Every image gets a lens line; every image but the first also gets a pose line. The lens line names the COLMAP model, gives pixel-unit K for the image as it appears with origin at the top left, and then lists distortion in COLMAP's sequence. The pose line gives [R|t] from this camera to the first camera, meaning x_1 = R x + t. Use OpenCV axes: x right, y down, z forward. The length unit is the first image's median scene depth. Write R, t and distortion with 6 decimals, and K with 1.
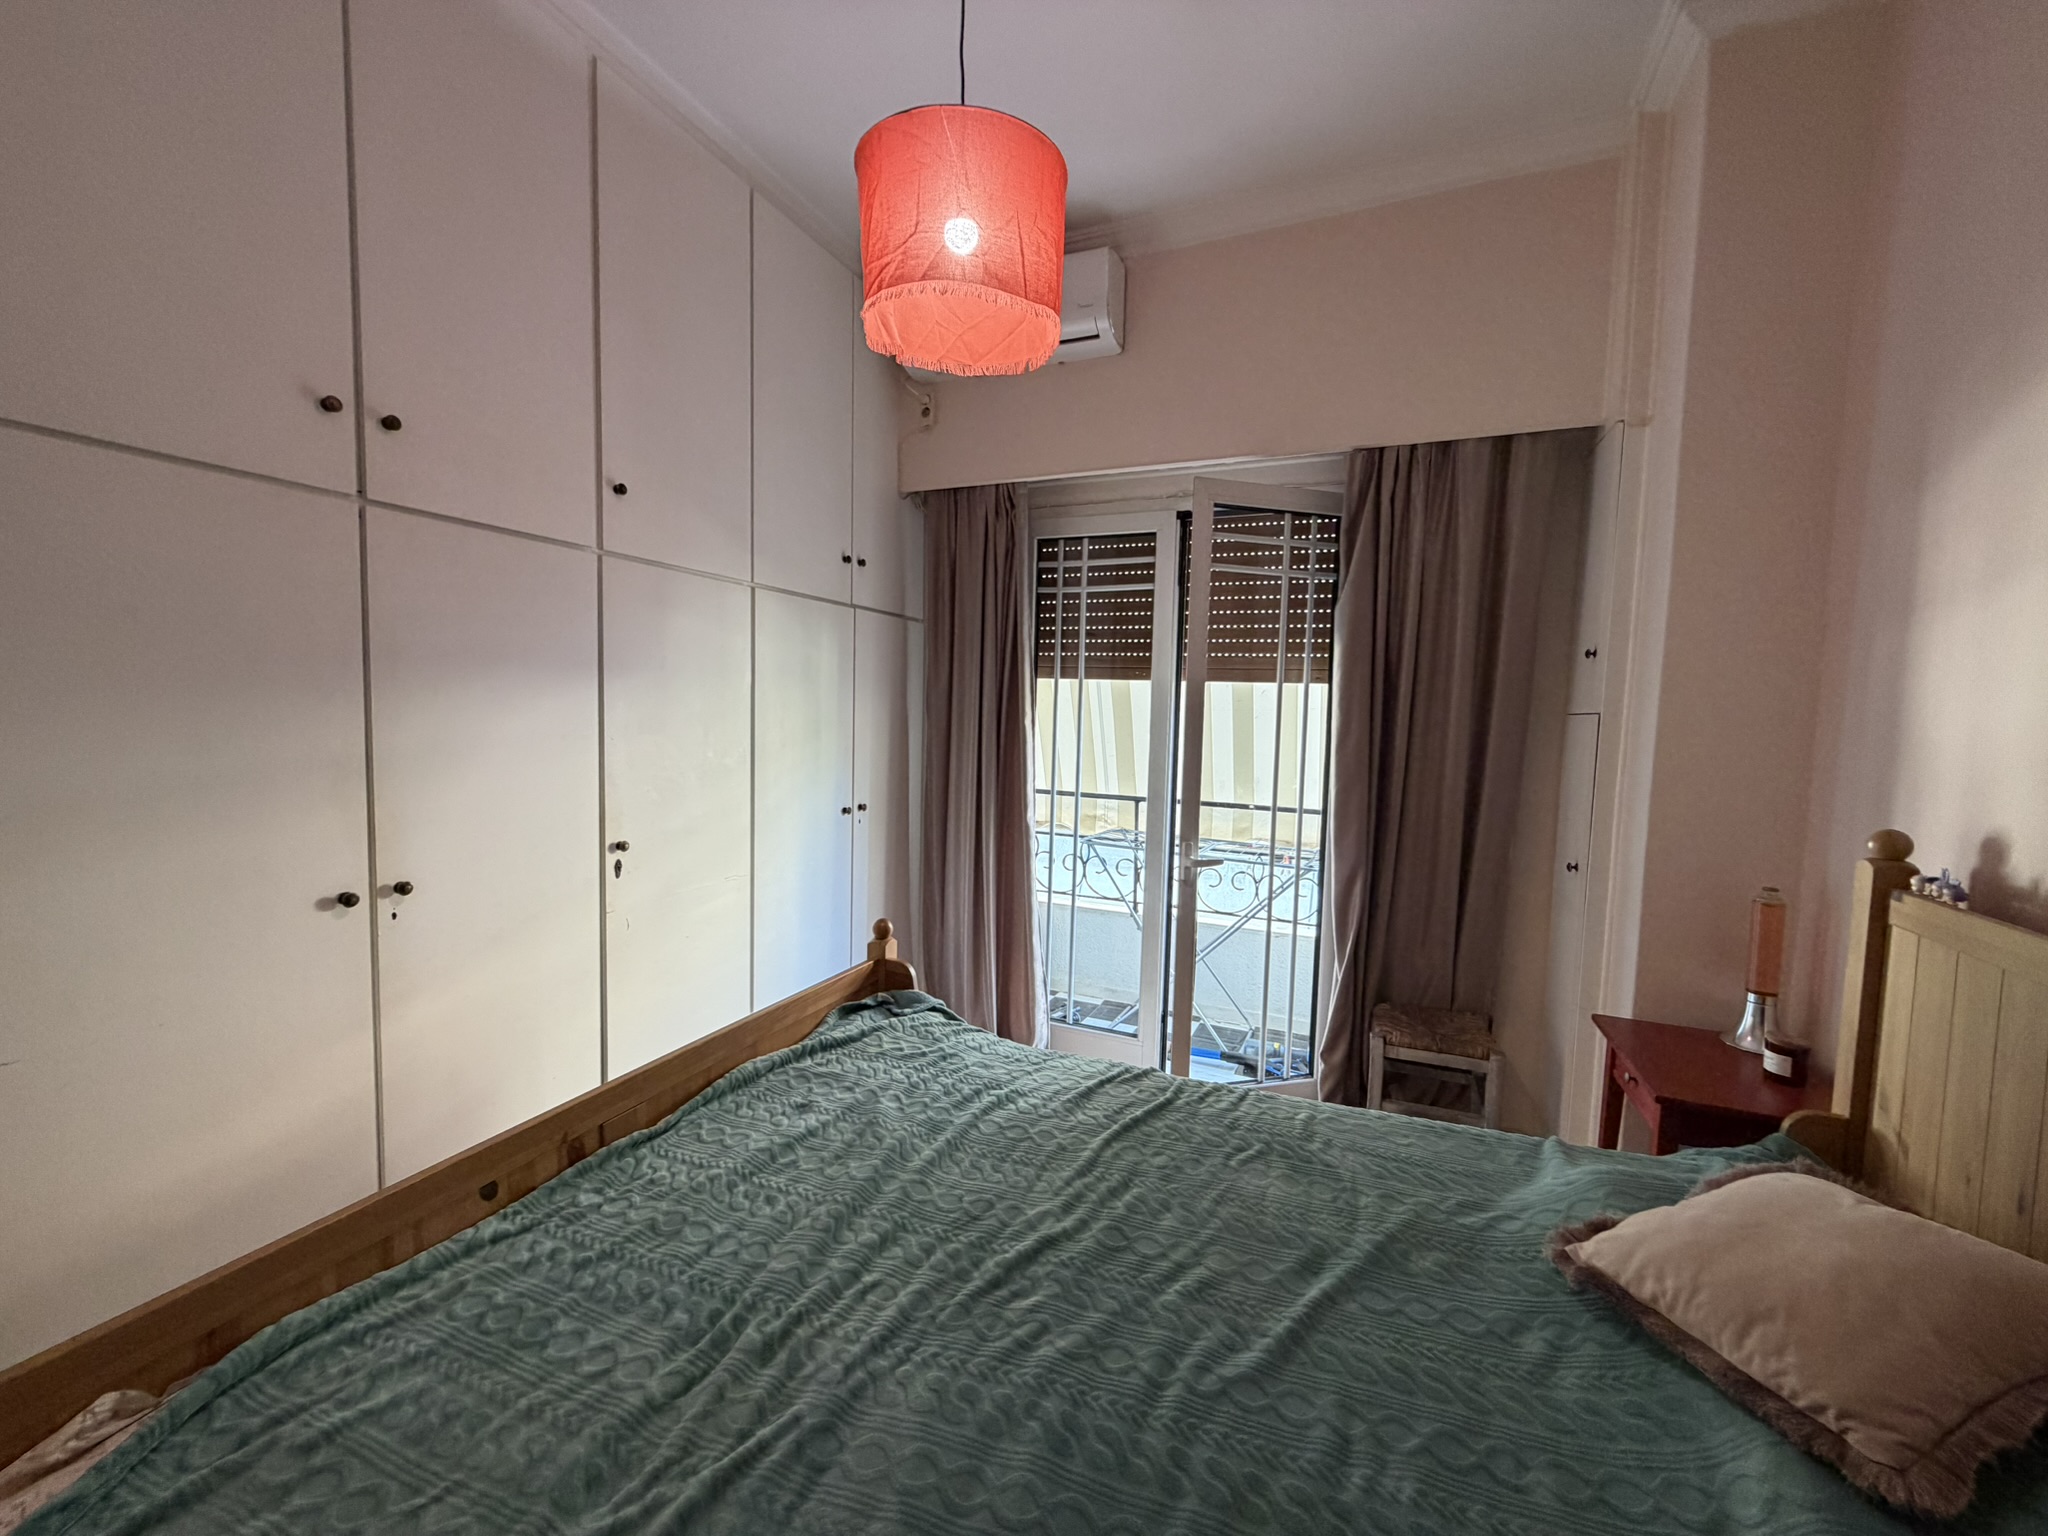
lens RADIAL K [[813.3, 0, 1024.0], [0, 813.3, 768.0], [0, 0, 1]] dist [0.002040, -0.000251]
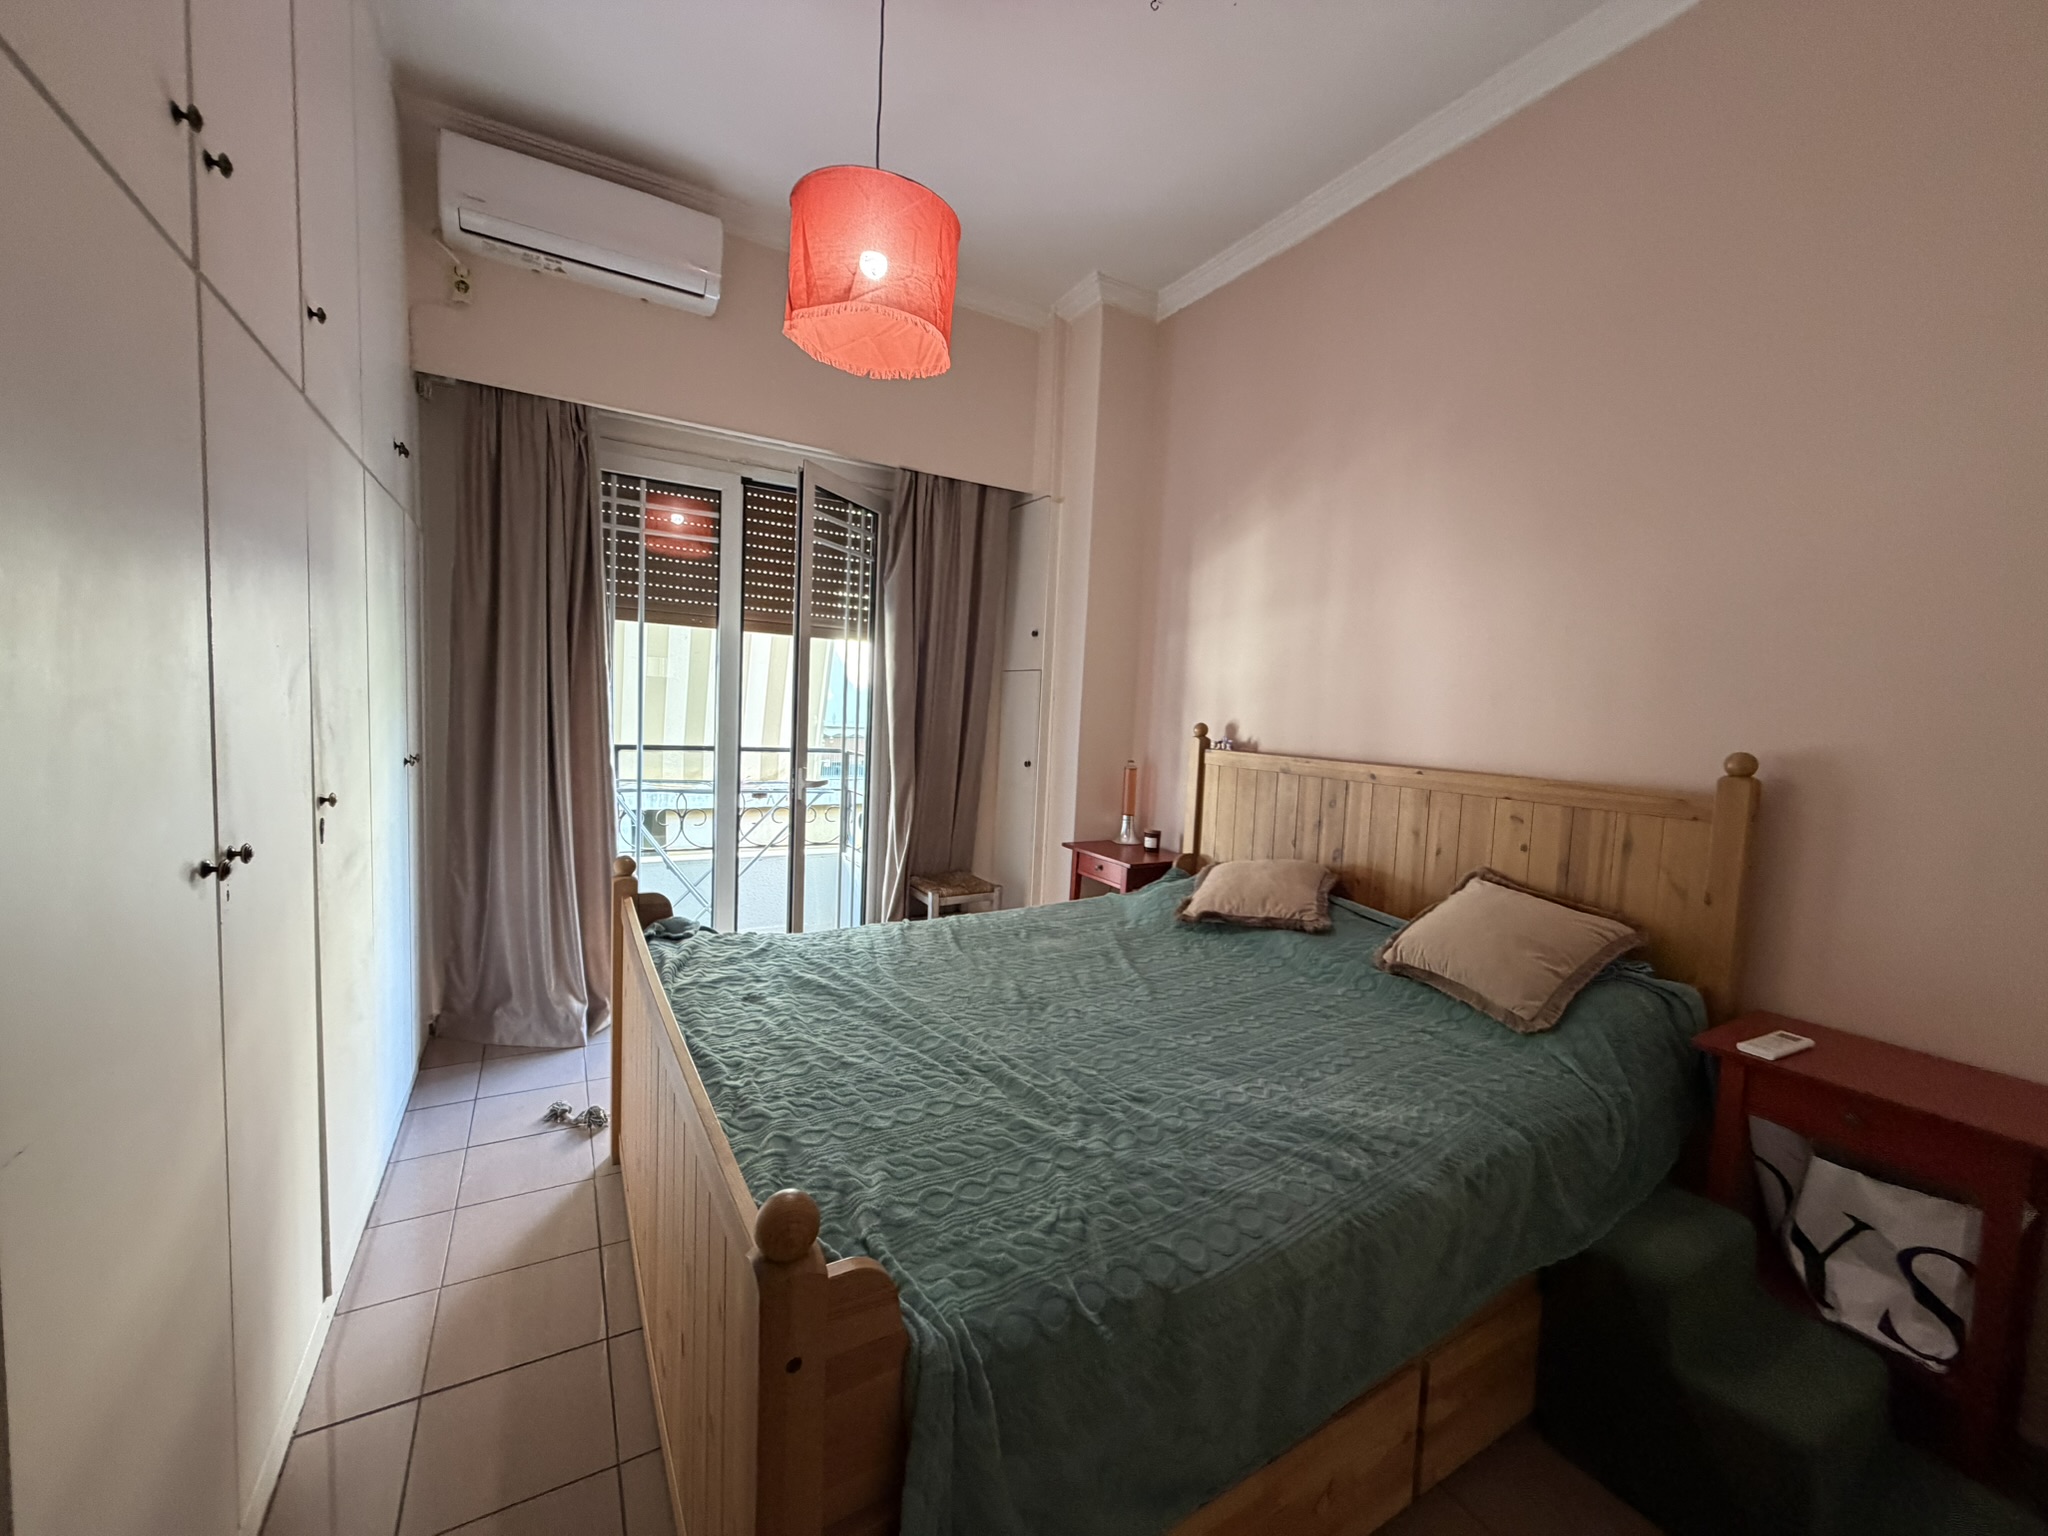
lens RADIAL K [[813.3, 0, 1024.0], [0, 813.3, 768.0], [0, 0, 1]] dist [0.002040, -0.000251]
pose [[0.595449, -0.062892, 0.800927, -0.624103], [0.026639, 0.997929, 0.058556, 0.033024], [-0.802951, -0.013531, 0.595891, 0.029820]]
